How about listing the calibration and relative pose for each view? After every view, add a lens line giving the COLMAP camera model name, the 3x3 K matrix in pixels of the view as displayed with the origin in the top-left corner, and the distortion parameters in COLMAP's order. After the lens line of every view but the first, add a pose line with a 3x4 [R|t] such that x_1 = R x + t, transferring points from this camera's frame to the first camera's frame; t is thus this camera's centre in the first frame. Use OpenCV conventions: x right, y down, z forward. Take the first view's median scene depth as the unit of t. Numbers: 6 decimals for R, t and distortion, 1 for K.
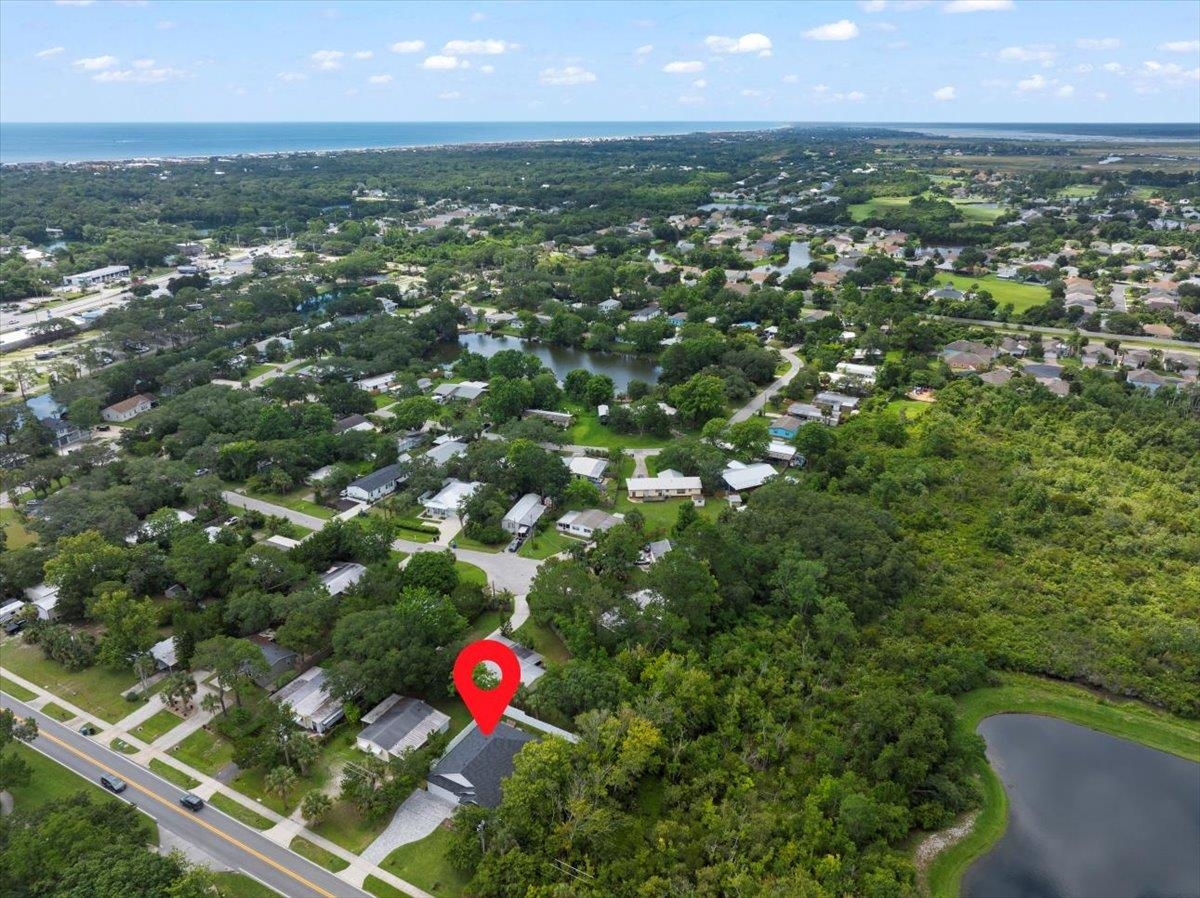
lens RADIAL K [[887.1, 0, 600.6], [0, 887.1, 454.4], [0, 0, 1]] dist [0.003924, -0.000125]
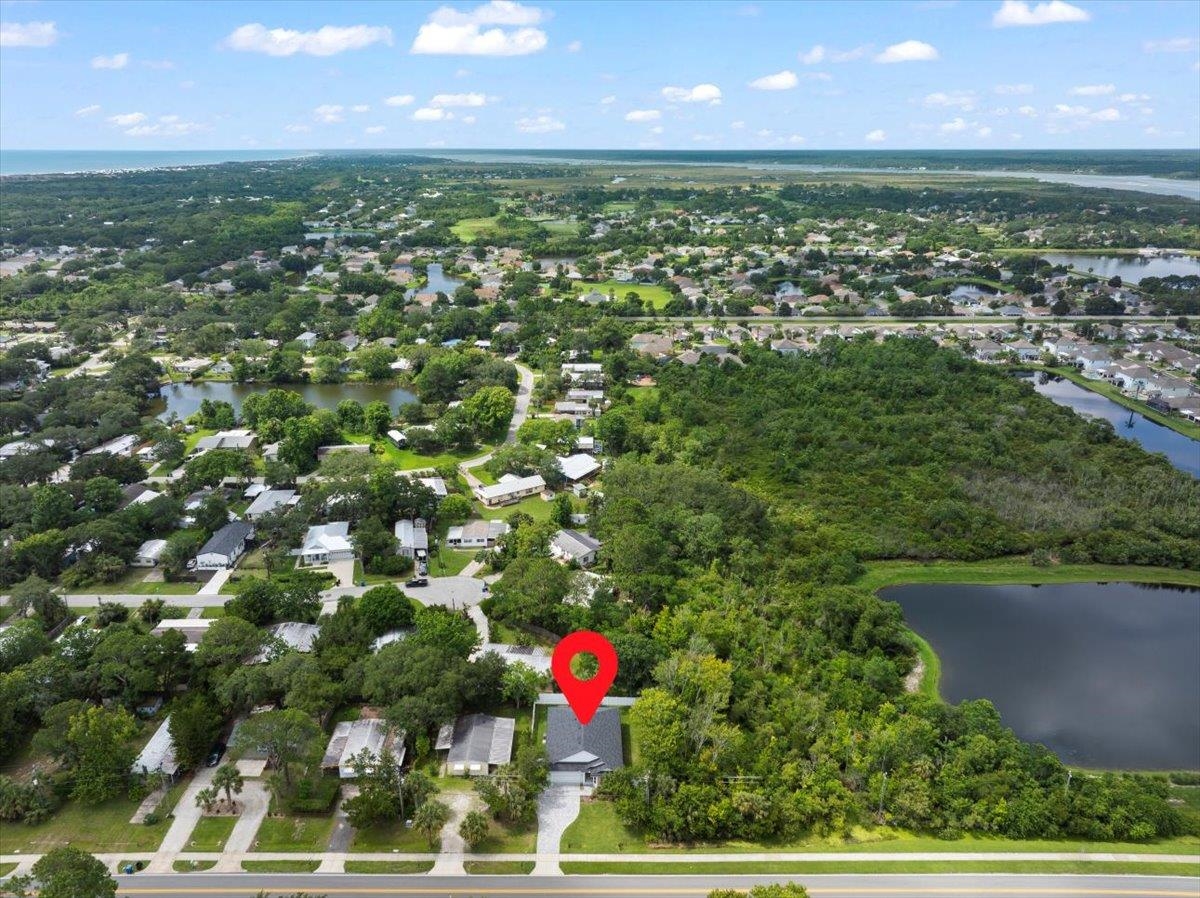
lens RADIAL K [[887.1, 0, 600.6], [0, 887.1, 454.4], [0, 0, 1]] dist [0.003924, -0.000125]
pose [[0.862897, -0.171090, 0.475538, -0.345722], [0.184050, 0.982722, 0.019594, -0.006913], [-0.470674, 0.070615, 0.879477, 0.010159]]
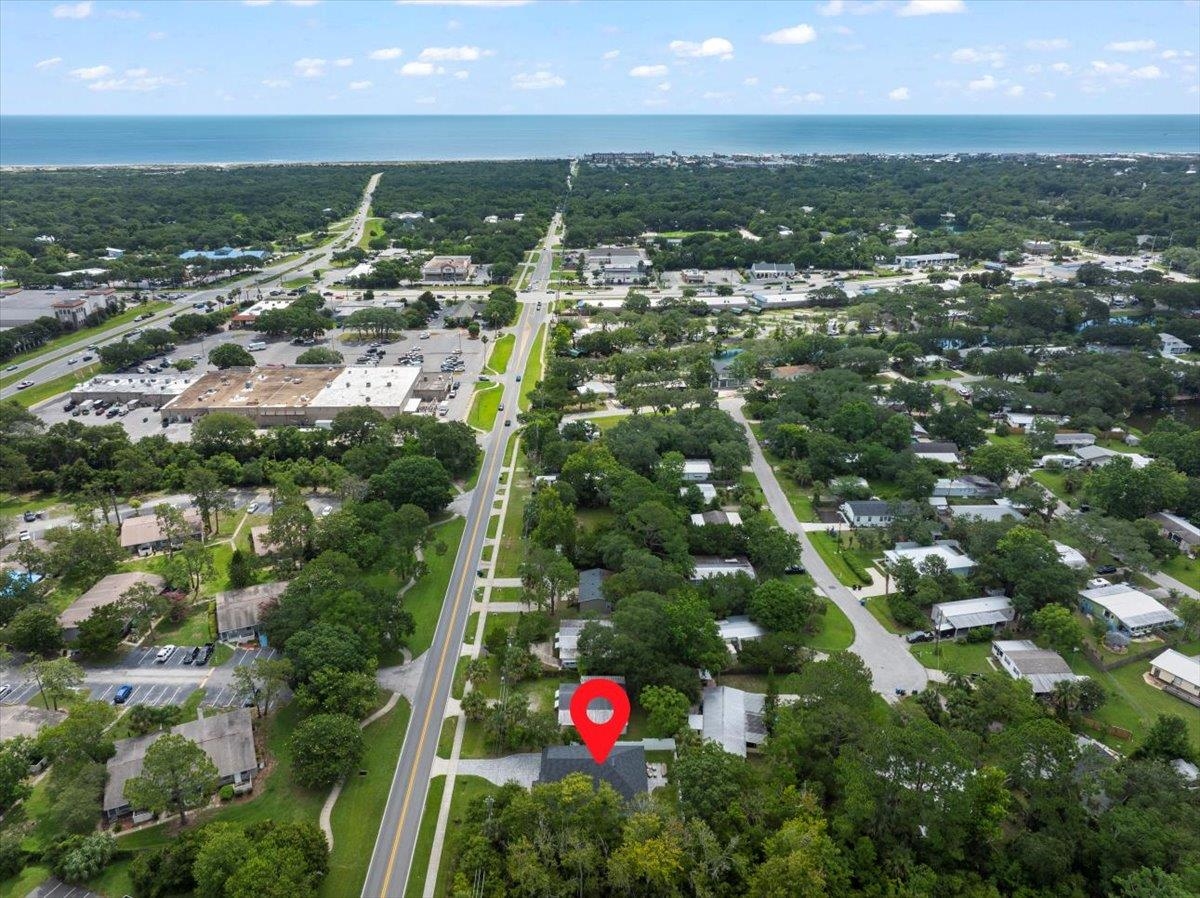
lens RADIAL K [[855.0, 0, 600.0], [0, 855.0, 449.0], [0, 0, 1]] dist [0.085902, 0.000728]
pose [[0.497328, 0.329592, -0.802518, 0.320567], [-0.322737, 0.928923, 0.181503, -0.102851], [0.805299, 0.168736, 0.568350, 0.242684]]
